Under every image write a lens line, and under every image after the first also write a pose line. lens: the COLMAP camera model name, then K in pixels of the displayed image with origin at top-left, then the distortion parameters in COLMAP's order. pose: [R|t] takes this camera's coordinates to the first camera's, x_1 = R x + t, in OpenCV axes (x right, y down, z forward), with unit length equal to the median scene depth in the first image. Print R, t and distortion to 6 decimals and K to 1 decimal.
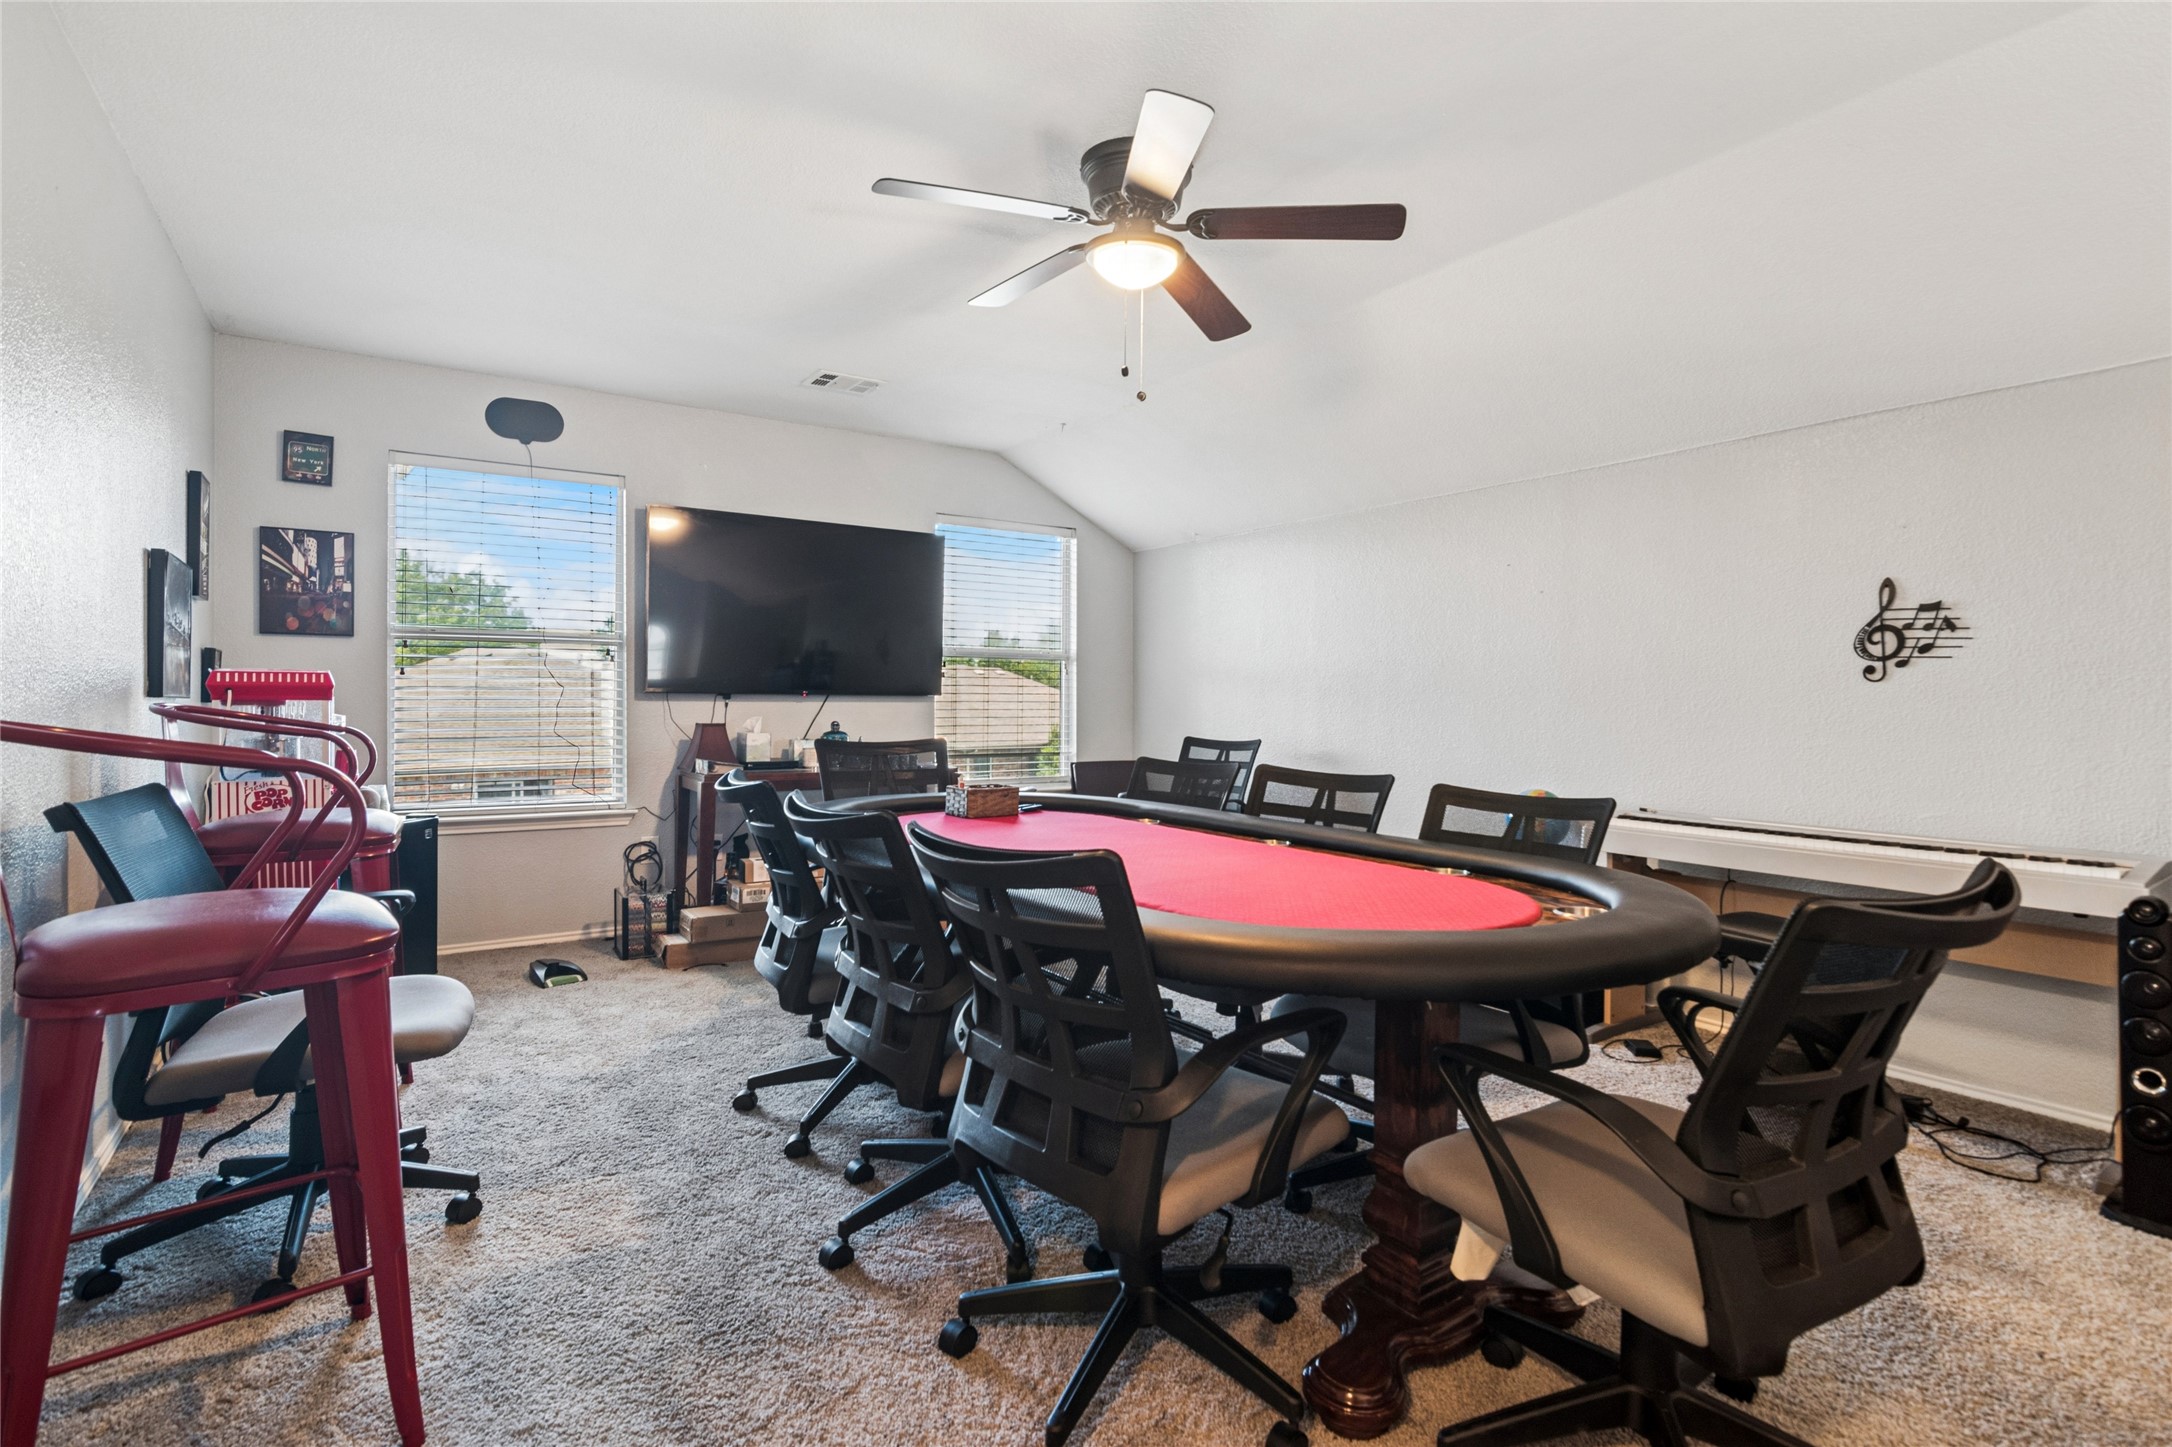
lens RADIAL K [[1029.8, 0, 1088.8], [0, 1029.8, 712.1], [0, 0, 1]] dist [-0.000044, 0.000013]
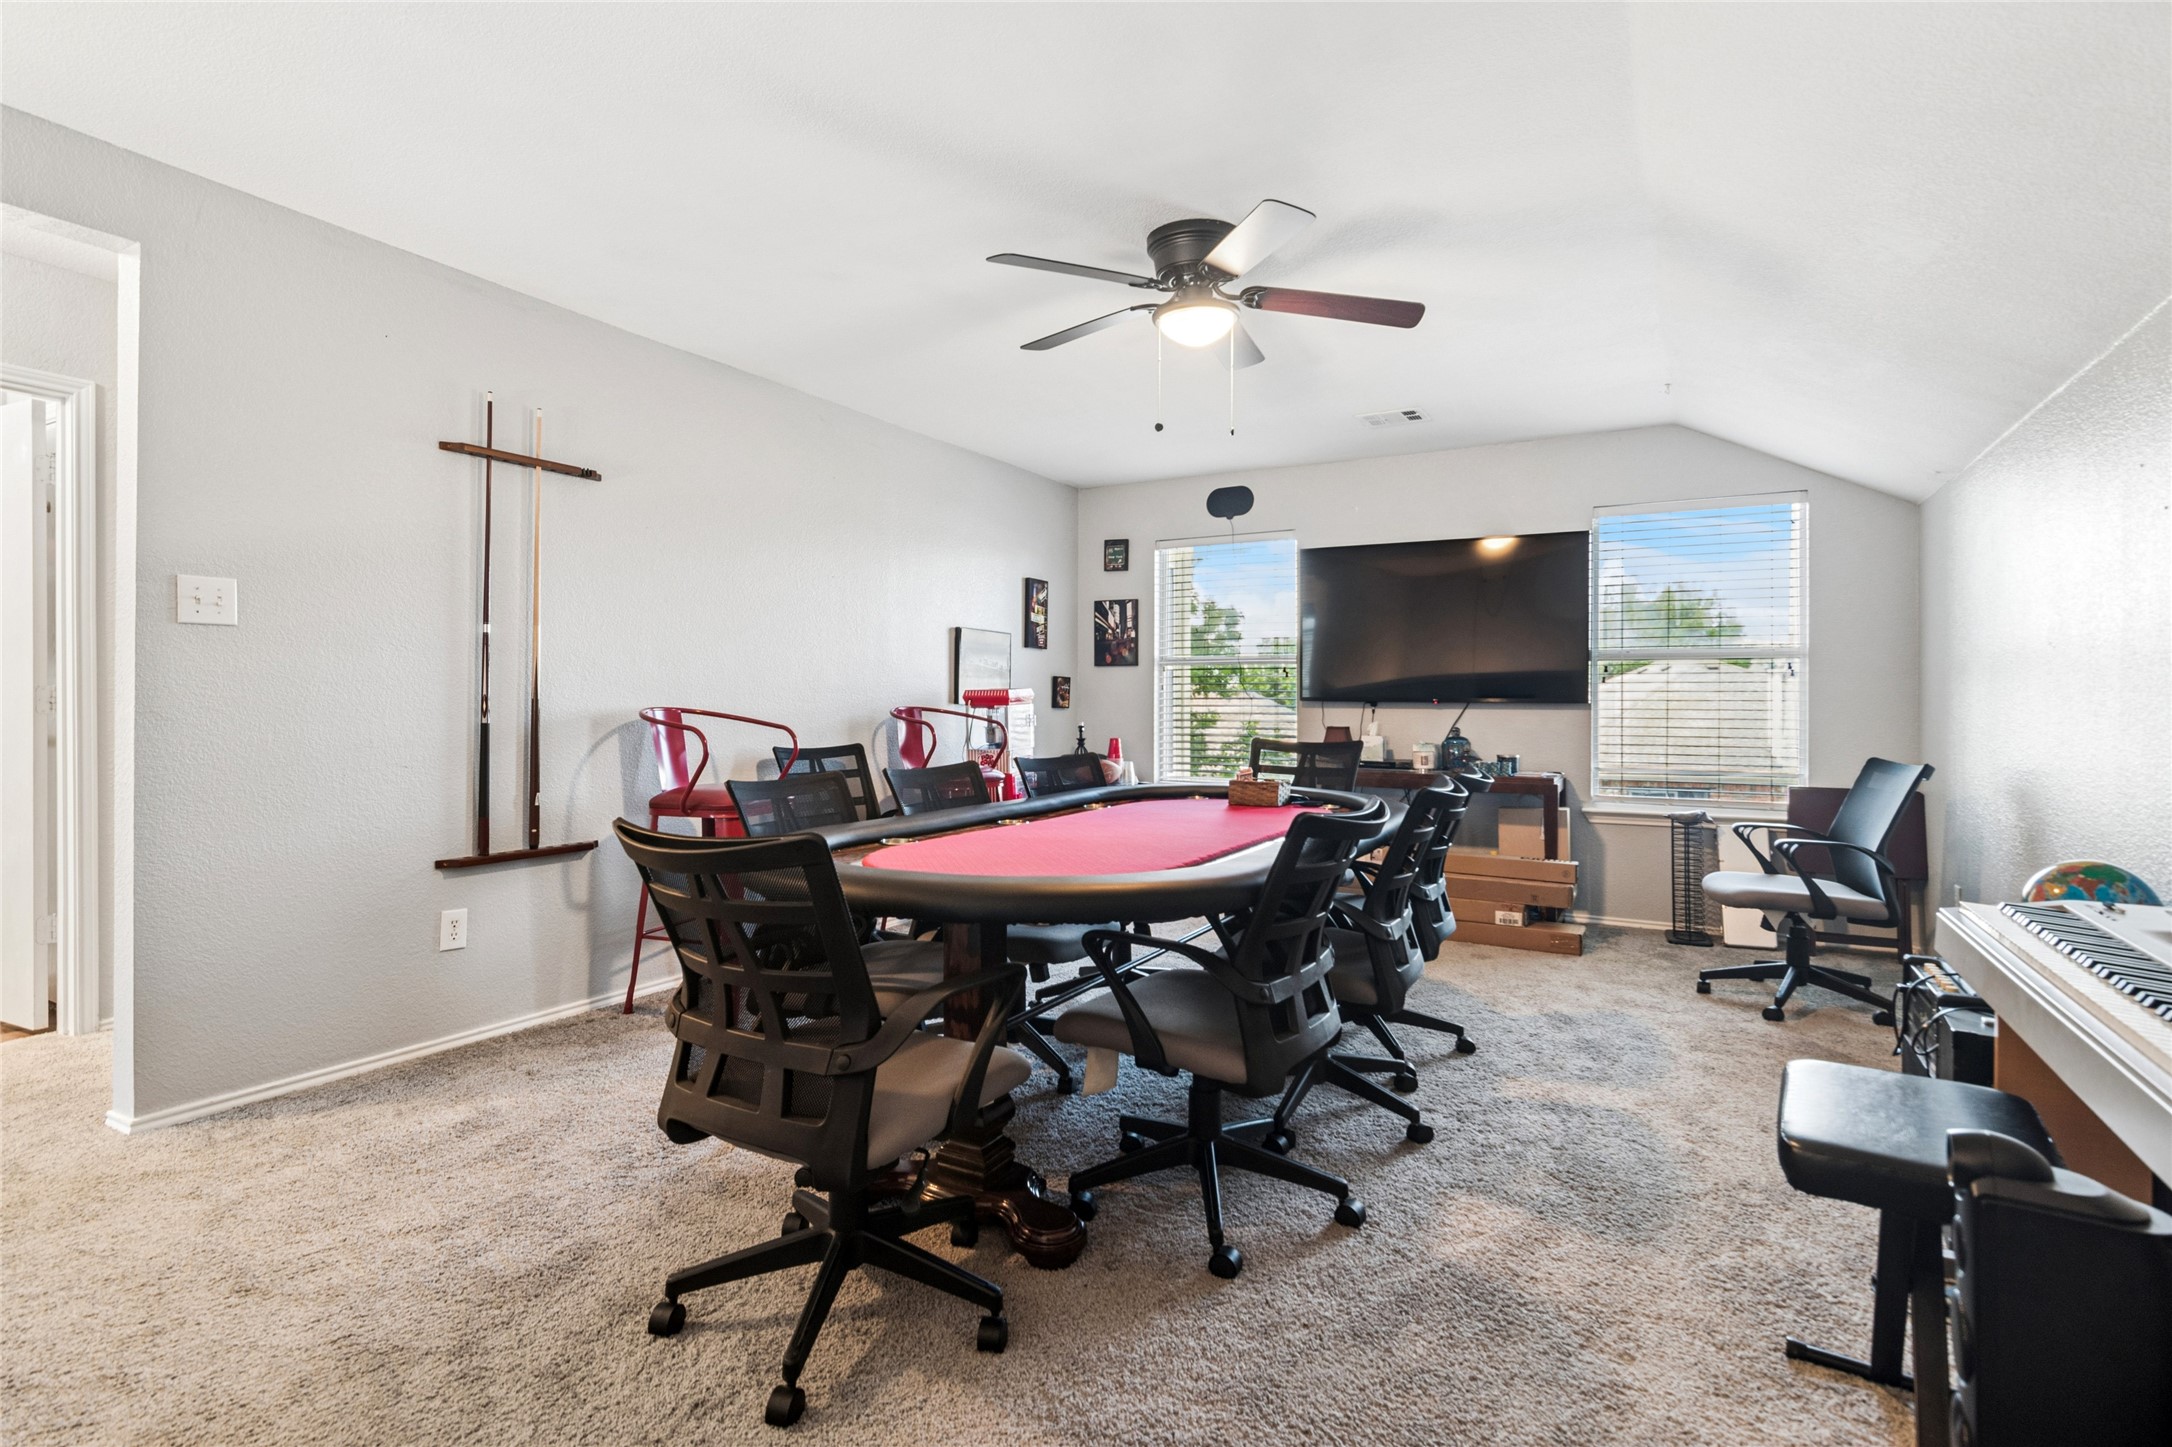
lens RADIAL K [[1029.8, 0, 1087.8], [0, 1029.8, 713.6], [0, 0, 1]] dist [-0.000044, 0.000013]
pose [[0.459970, 0.003008, -0.887929, 0.629394], [-0.014877, 0.999880, -0.004320, 0.006245], [0.887810, 0.015197, 0.459960, 0.228758]]
